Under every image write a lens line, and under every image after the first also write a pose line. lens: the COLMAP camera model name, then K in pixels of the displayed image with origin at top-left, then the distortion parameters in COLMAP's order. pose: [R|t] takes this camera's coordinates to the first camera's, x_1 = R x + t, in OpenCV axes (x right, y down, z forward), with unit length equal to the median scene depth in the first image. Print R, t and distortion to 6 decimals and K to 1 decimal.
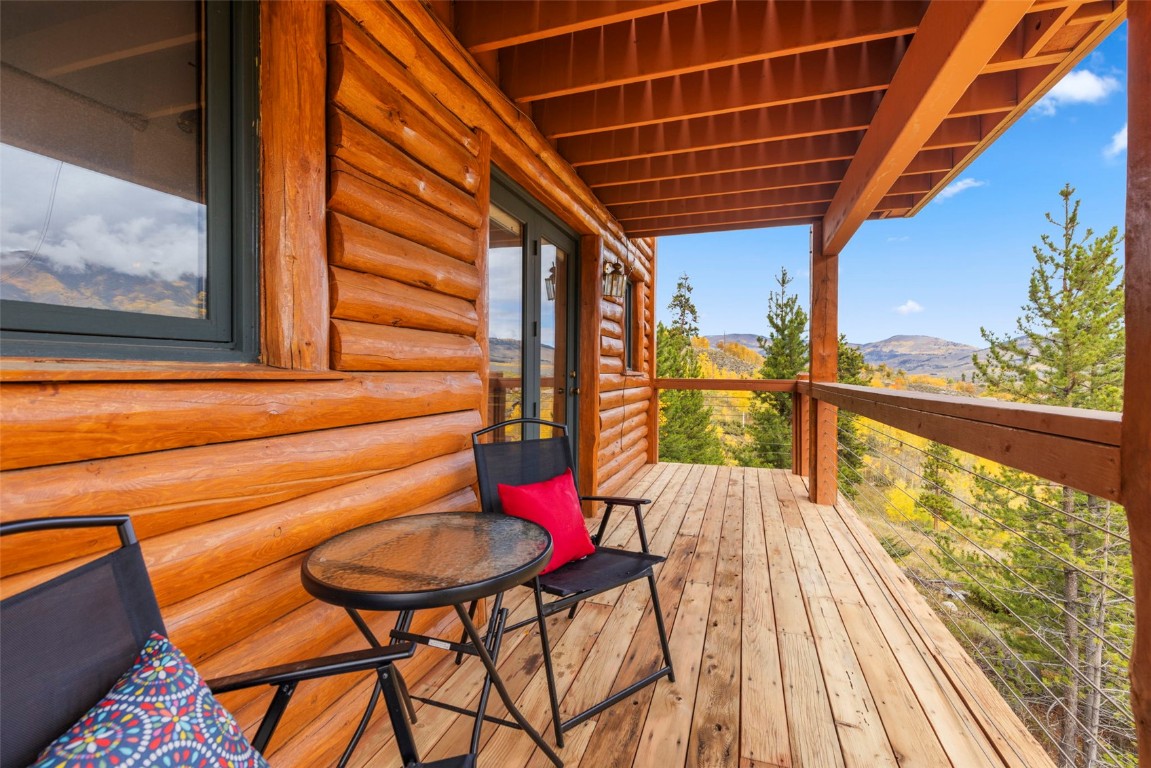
lens RADIAL K [[516.6, 0, 573.1], [0, 516.6, 376.8], [0, 0, 1]] dist [0.006992, -0.000407]
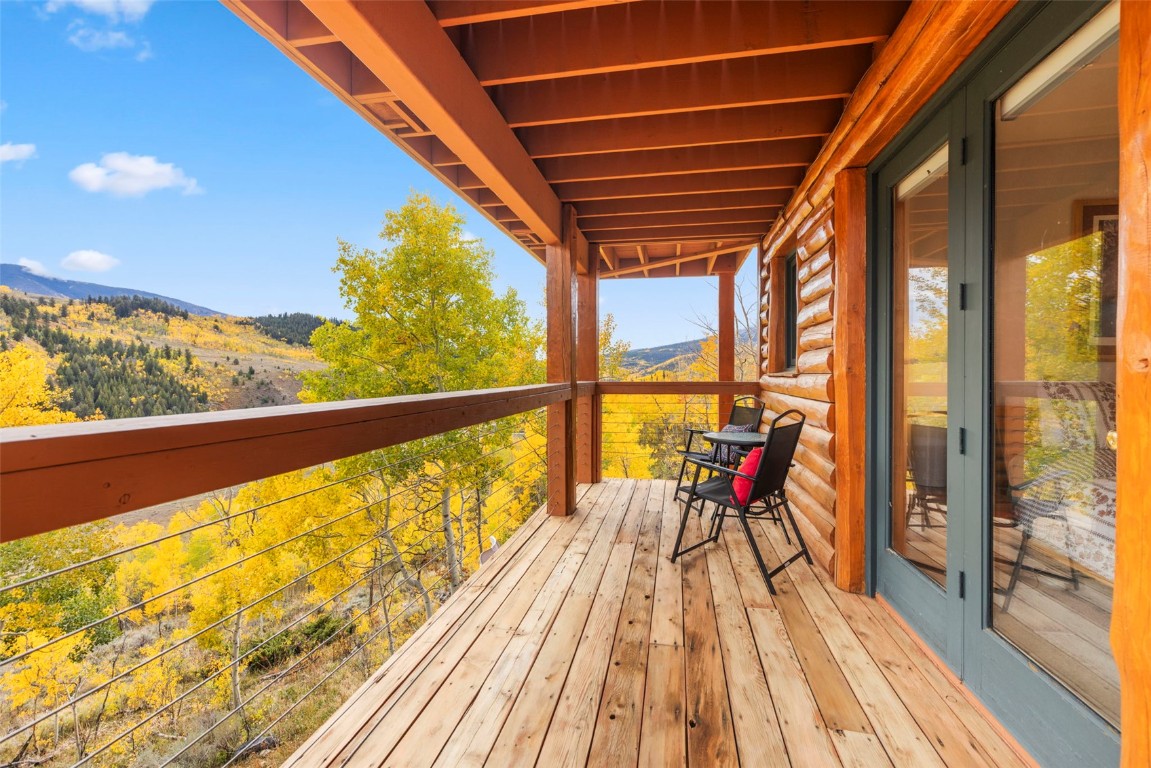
lens RADIAL K [[516.6, 0, 577.6], [0, 516.6, 377.4], [0, 0, 1]] dist [0.006992, -0.000407]
pose [[-0.990867, -0.001116, -0.134838, 0.532602], [-0.002944, 0.999906, 0.013359, -0.011539], [0.134810, 0.013634, -0.990778, 1.932303]]
